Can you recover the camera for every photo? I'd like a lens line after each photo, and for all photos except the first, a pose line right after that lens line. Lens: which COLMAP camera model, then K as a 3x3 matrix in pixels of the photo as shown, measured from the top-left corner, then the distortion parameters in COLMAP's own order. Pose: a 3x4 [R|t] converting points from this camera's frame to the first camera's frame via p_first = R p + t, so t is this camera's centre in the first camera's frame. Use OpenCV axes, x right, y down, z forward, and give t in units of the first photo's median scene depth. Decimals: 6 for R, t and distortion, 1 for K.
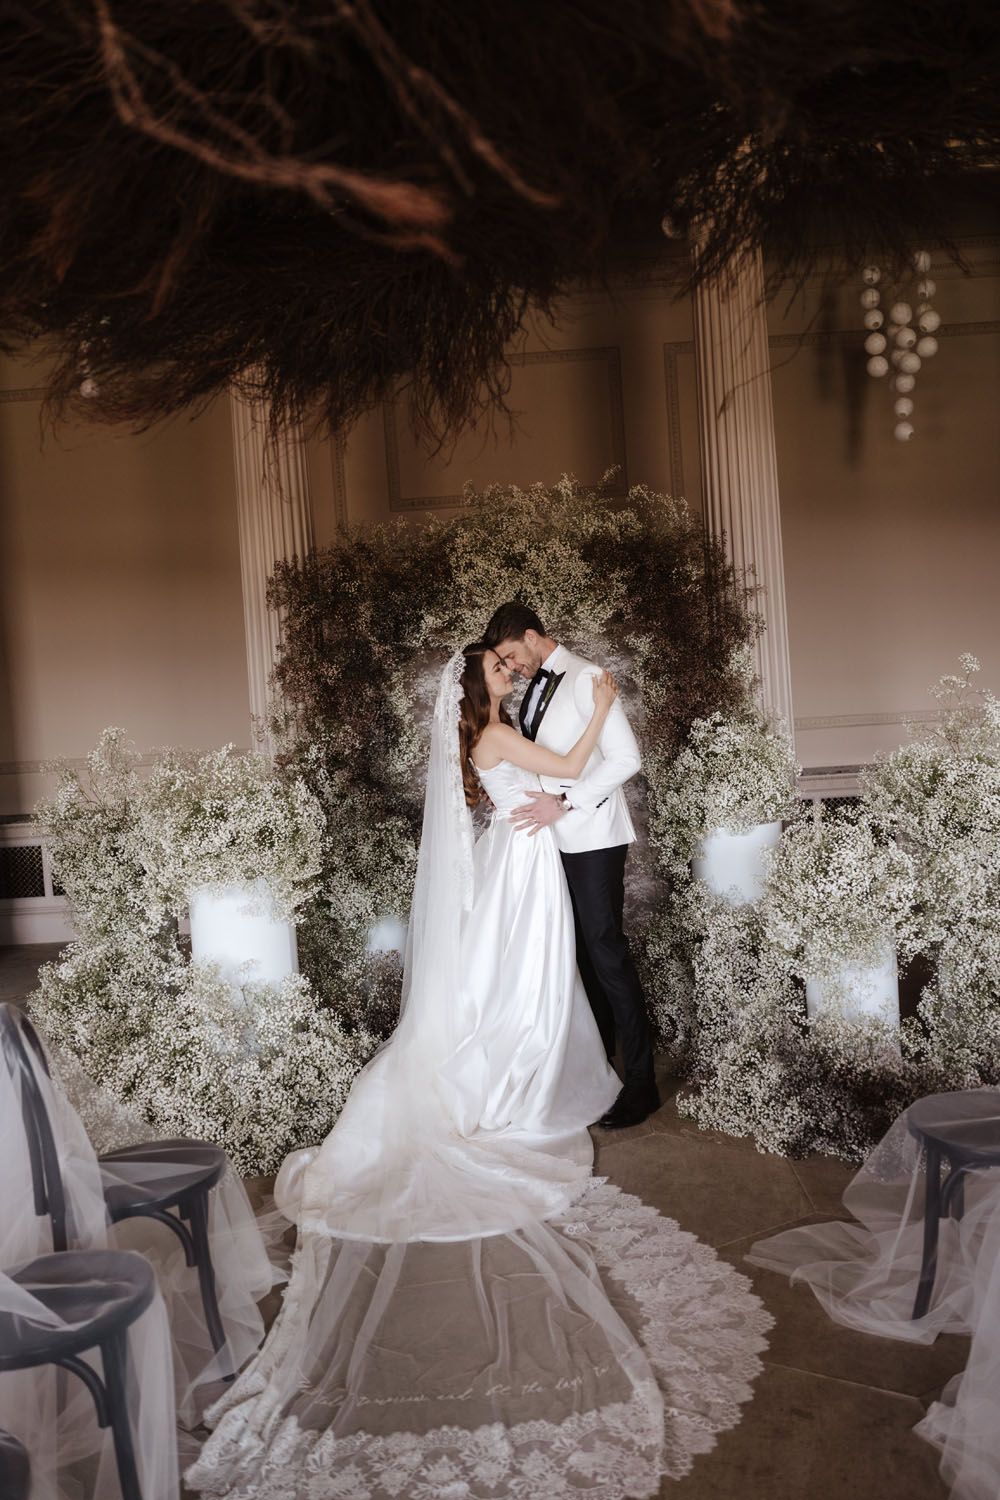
lens RADIAL K [[1214.7, 0, 498.2], [0, 1214.7, 750.2], [0, 0, 1]] dist [-0.000835, -0.000105]
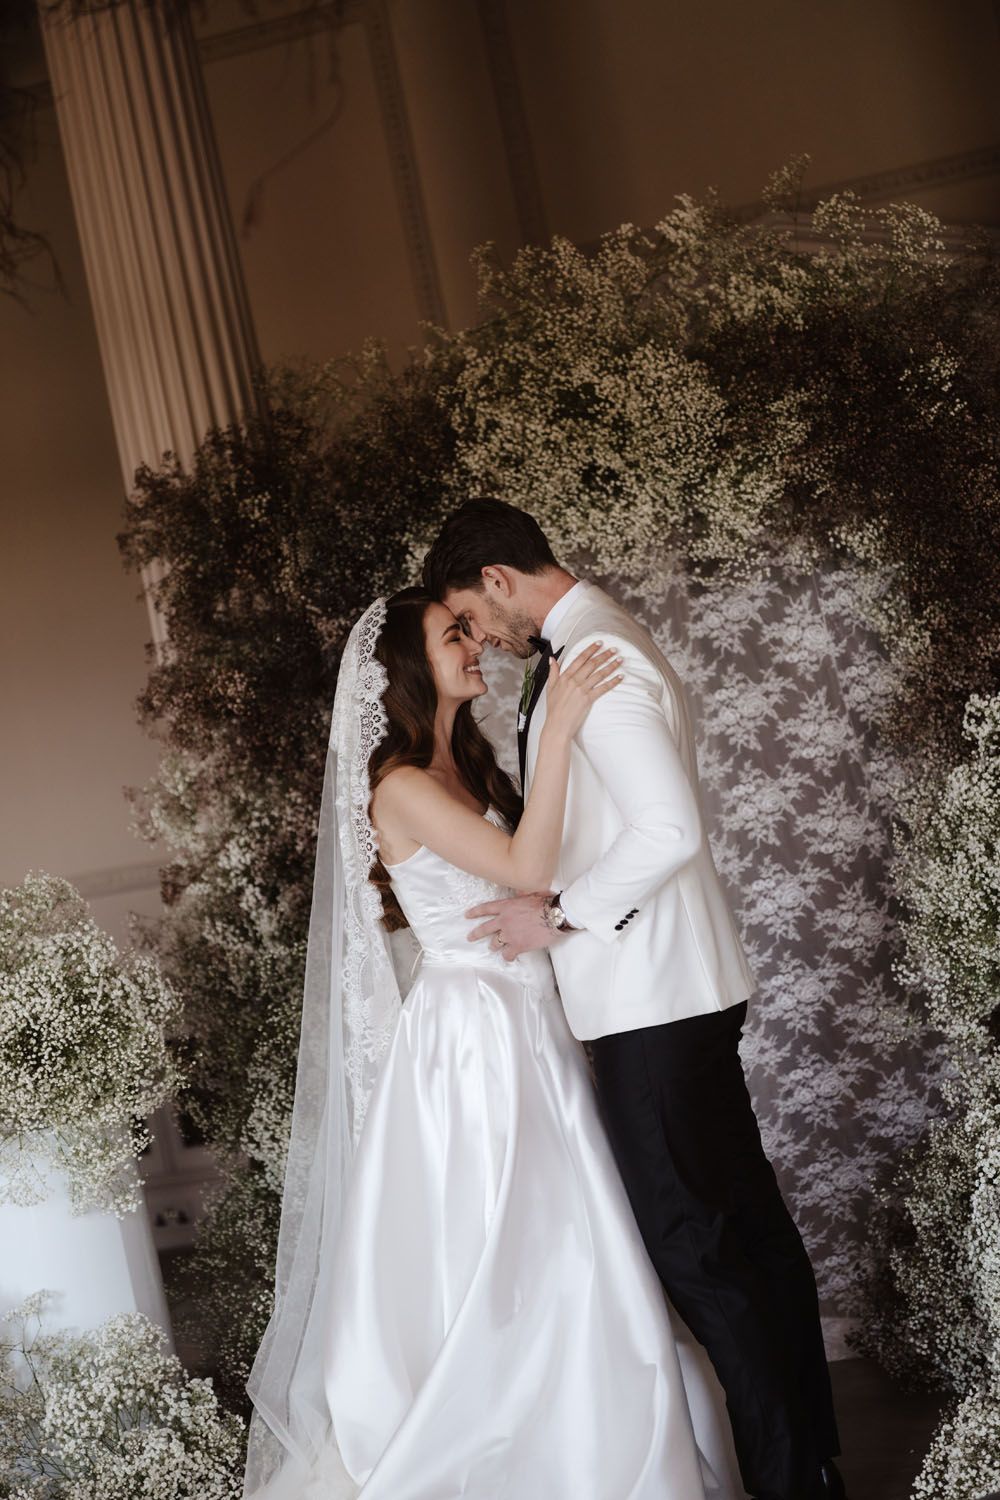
lens RADIAL K [[2989.2, 0, 500.2], [0, 2989.2, 745.8], [0, 0, 1]] dist [0.035409, 0.000000]
pose [[0.957974, -0.117852, -0.261527, 0.347196], [0.115862, 0.992997, -0.023074, -0.001863], [0.262415, -0.008197, 0.964920, -0.156627]]
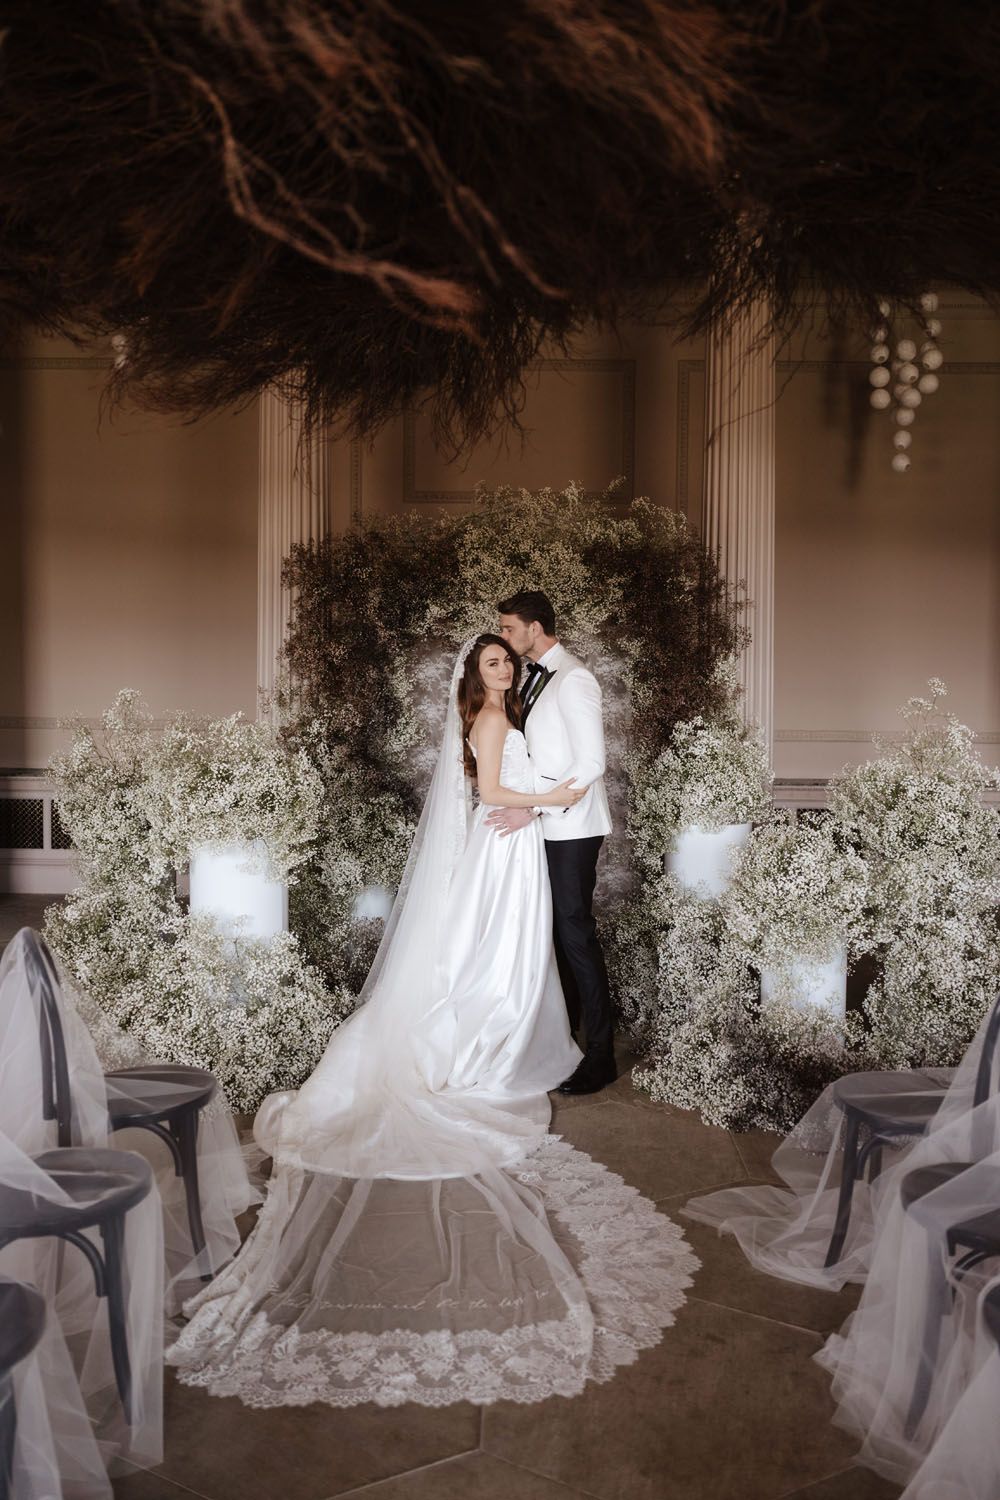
lens RADIAL K [[1214.7, 0, 499.3], [0, 1214.7, 743.5], [0, 0, 1]] dist [-0.000835, -0.000105]
pose [[0.997323, 0.072826, 0.006593, 0.001451], [-0.072822, 0.997345, -0.000872, 0.007141], [-0.006639, 0.000390, 0.999978, -0.071854]]
